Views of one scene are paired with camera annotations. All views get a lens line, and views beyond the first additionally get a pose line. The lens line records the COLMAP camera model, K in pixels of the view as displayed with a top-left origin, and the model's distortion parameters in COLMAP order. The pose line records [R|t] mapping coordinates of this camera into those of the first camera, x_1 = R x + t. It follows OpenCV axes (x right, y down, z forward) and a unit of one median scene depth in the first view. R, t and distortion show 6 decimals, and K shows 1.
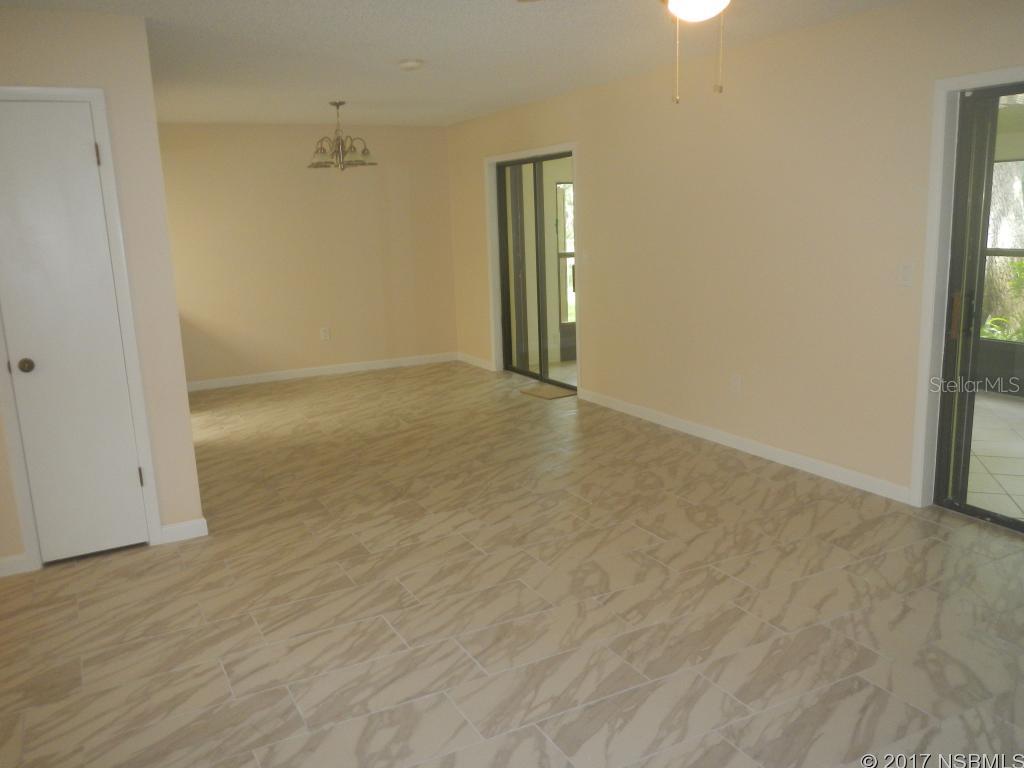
lens RADIAL K [[847.0, 0, 512.9], [0, 847.0, 381.1], [0, 0, 1]] dist [0.003461, 0.003531]
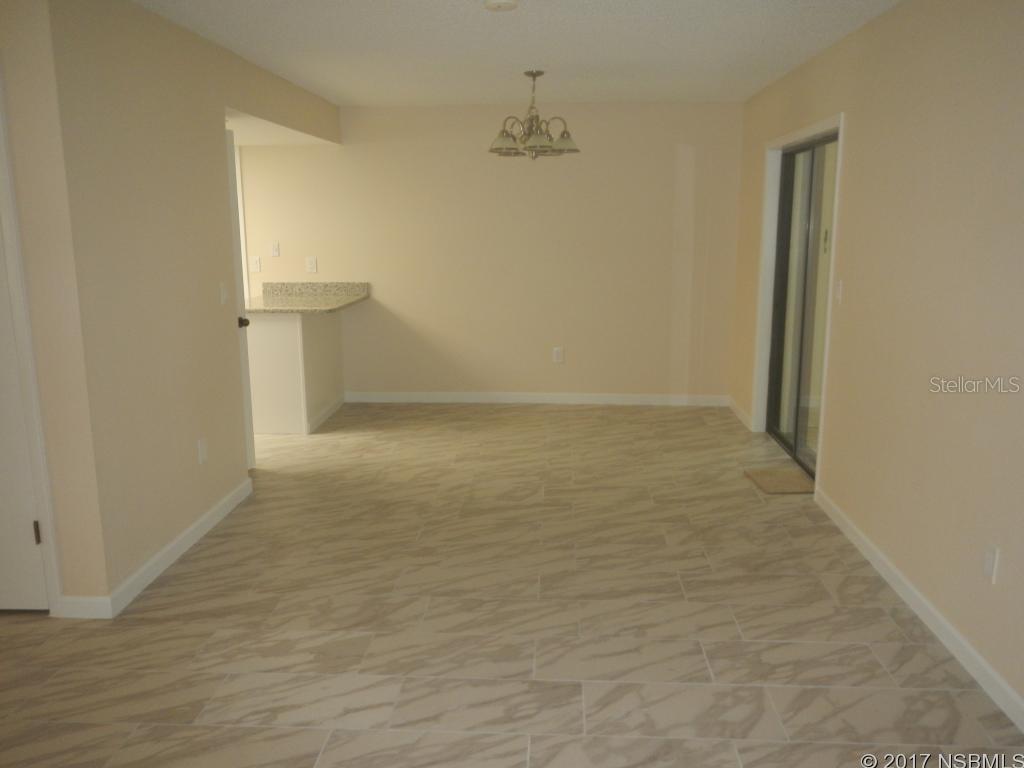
lens RADIAL K [[847.0, 0, 513.5], [0, 847.0, 382.1], [0, 0, 1]] dist [0.003461, 0.003531]
pose [[0.855761, 0.129883, -0.500803, 0.302575], [-0.125830, 0.991161, 0.042041, -0.108265], [0.501837, 0.027039, 0.864540, 0.462028]]
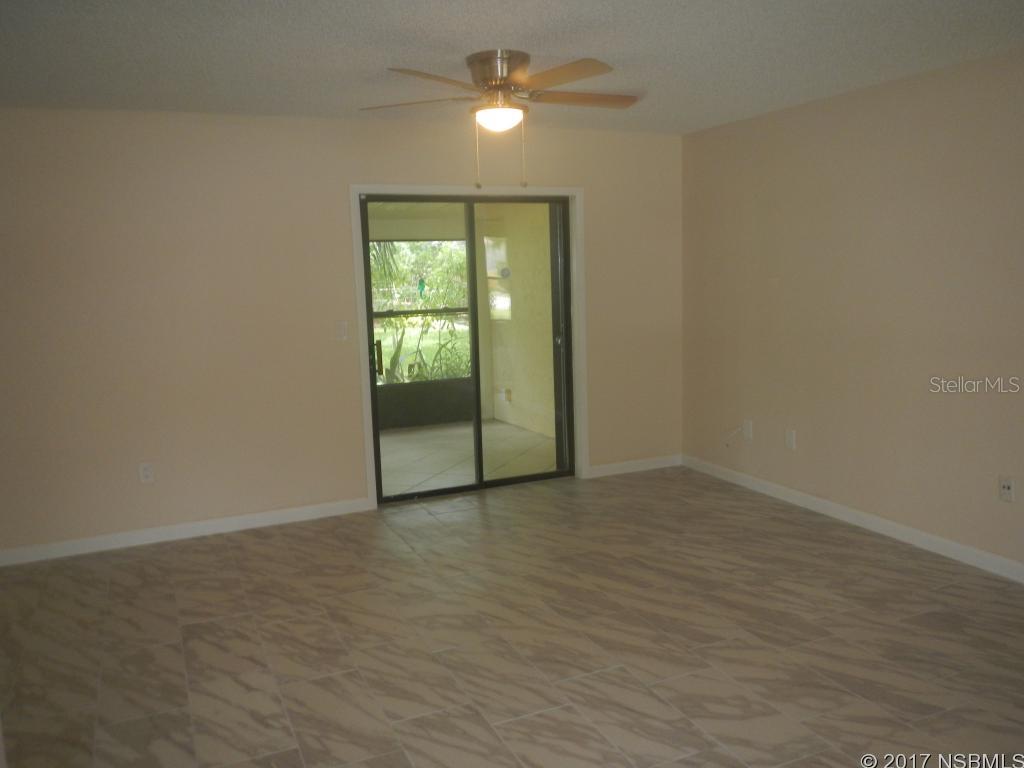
lens RADIAL K [[847.0, 0, 515.9], [0, 847.0, 387.6], [0, 0, 1]] dist [0.003461, 0.003531]
pose [[0.069736, -0.114692, 0.990950, -0.704921], [0.223568, 0.969897, 0.096522, -0.099702], [-0.972190, 0.214814, 0.093278, 0.593030]]
